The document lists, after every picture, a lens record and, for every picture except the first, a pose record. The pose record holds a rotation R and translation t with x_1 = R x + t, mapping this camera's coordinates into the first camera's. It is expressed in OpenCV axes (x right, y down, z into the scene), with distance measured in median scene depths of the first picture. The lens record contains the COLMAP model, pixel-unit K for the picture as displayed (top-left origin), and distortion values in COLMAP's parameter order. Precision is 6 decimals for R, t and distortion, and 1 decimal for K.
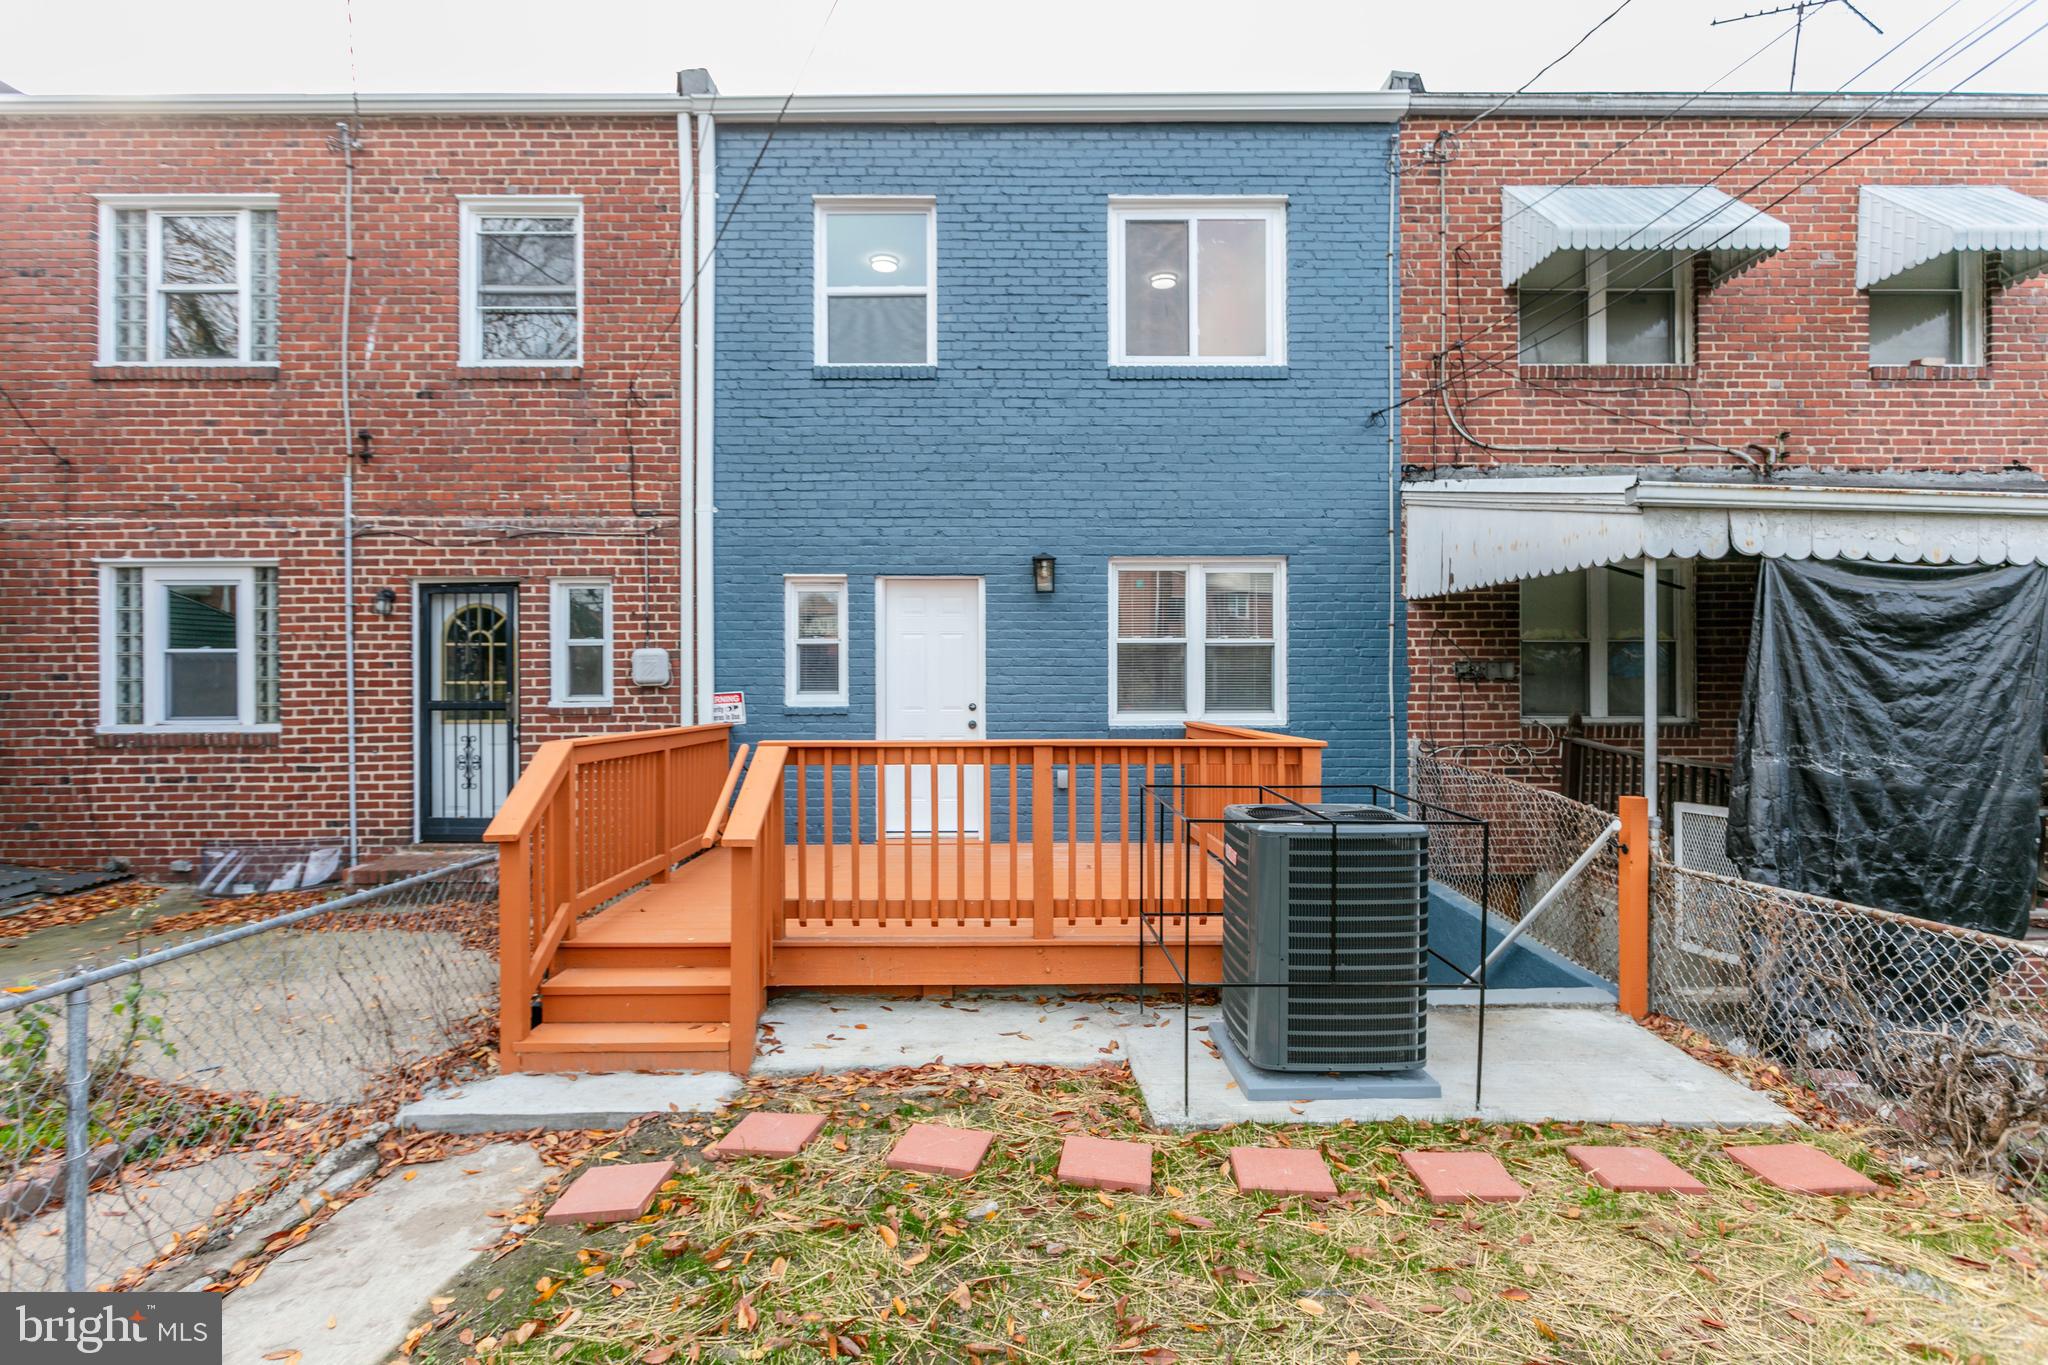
lens RADIAL K [[1152.0, 0, 1020.3], [0, 1152.0, 732.3], [0, 0, 1]] dist [0.005604, 0.001610]
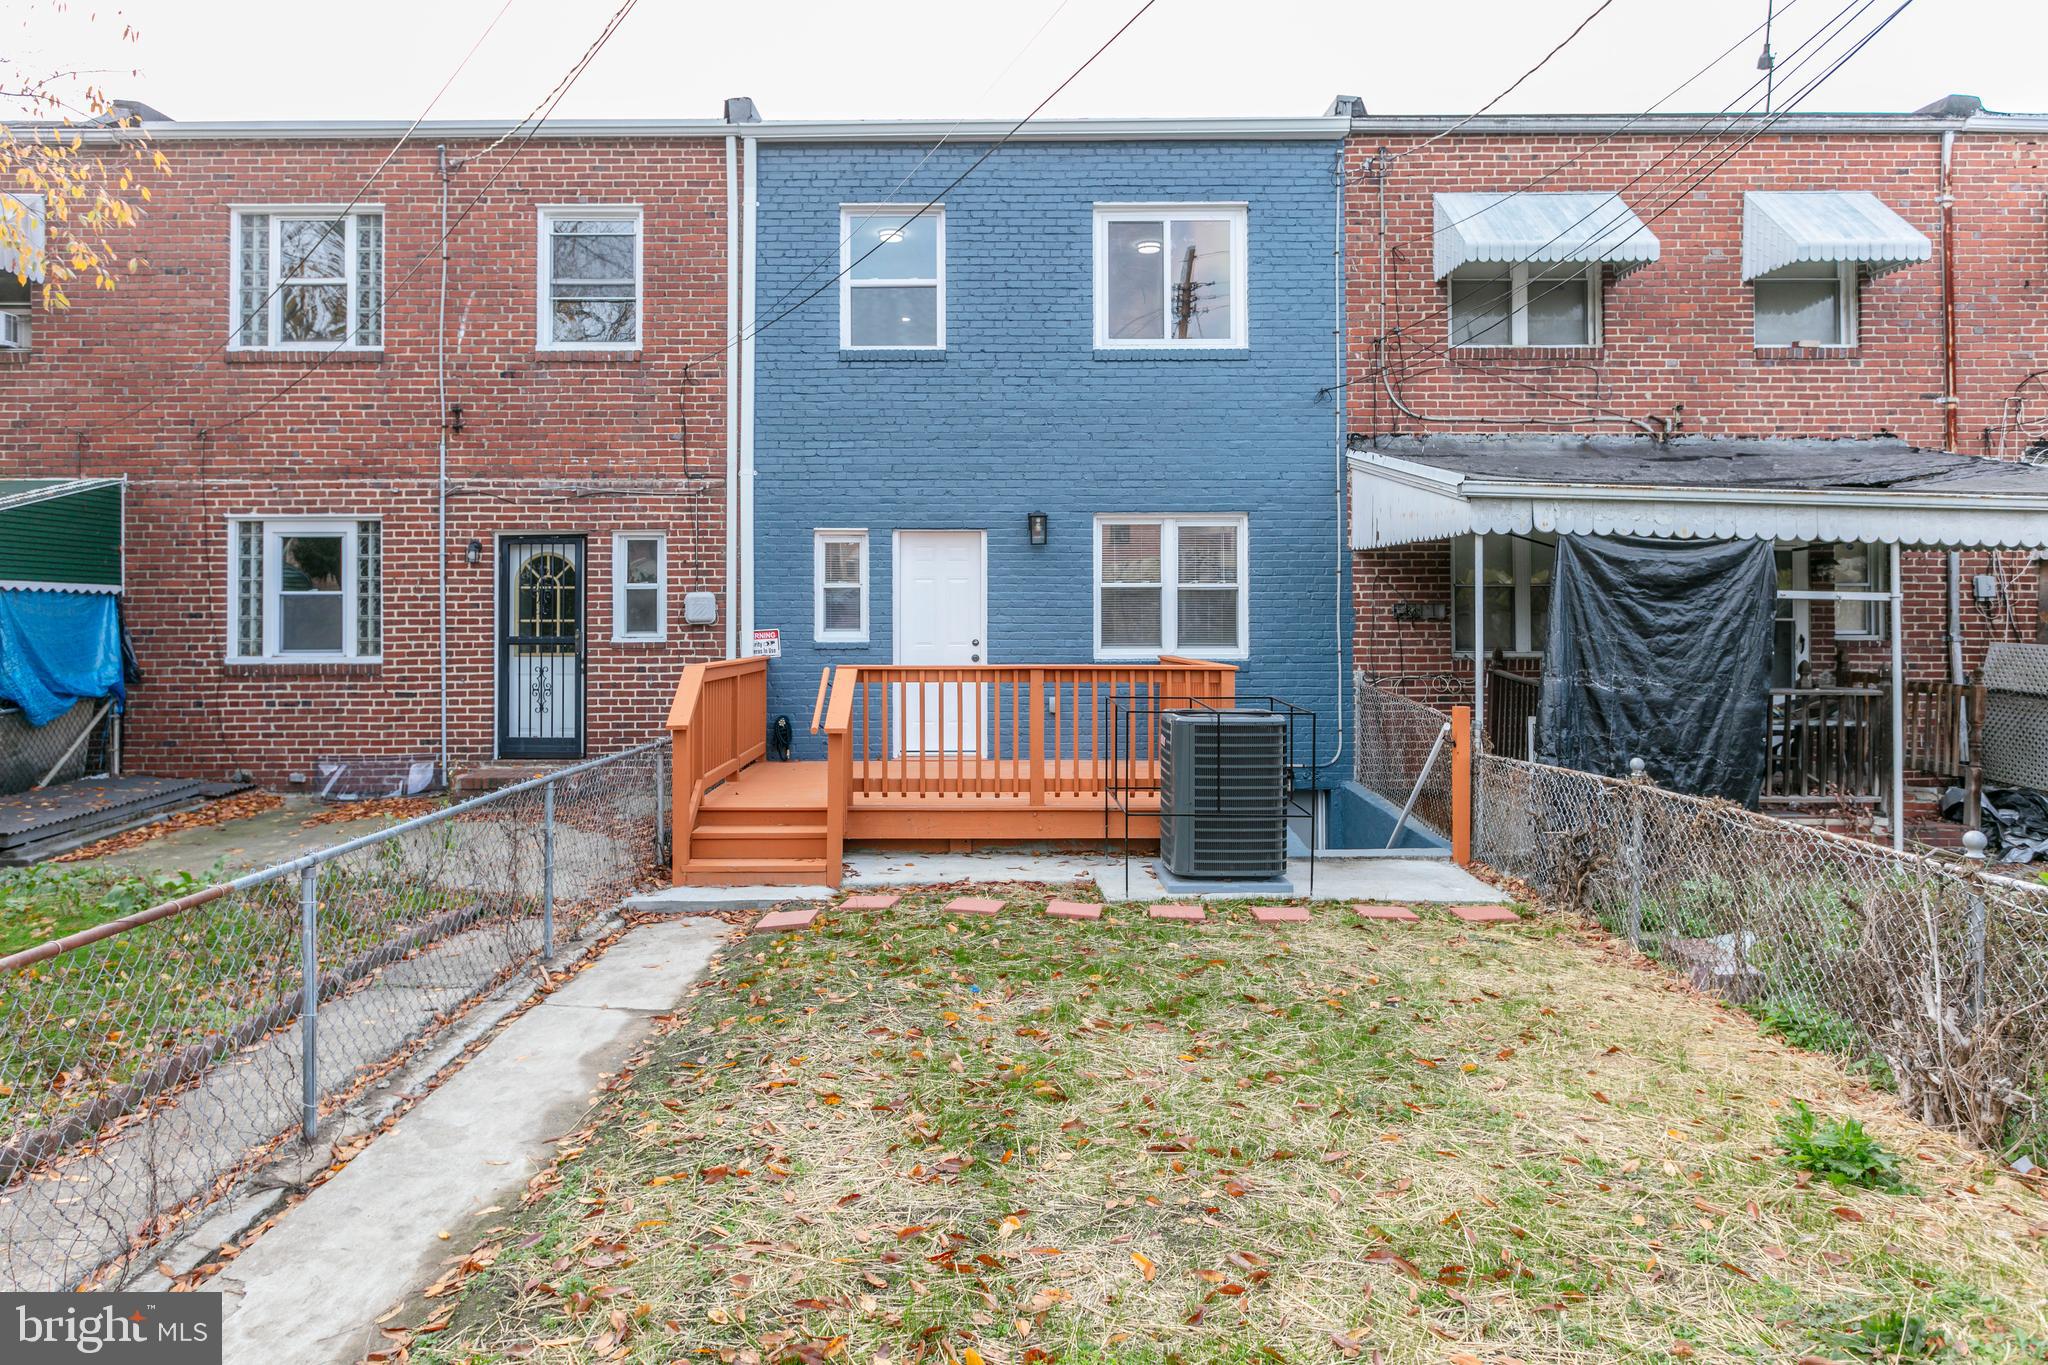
lens RADIAL K [[1402.9, 0, 1029.5], [0, 1402.9, 680.2], [0, 0, 1]] dist [0.020513, -0.002965]
pose [[0.999886, 0.000737, 0.015061, -0.009077], [-0.000776, 0.999996, 0.002630, 0.012644], [-0.015059, -0.002641, 0.999883, -0.426537]]
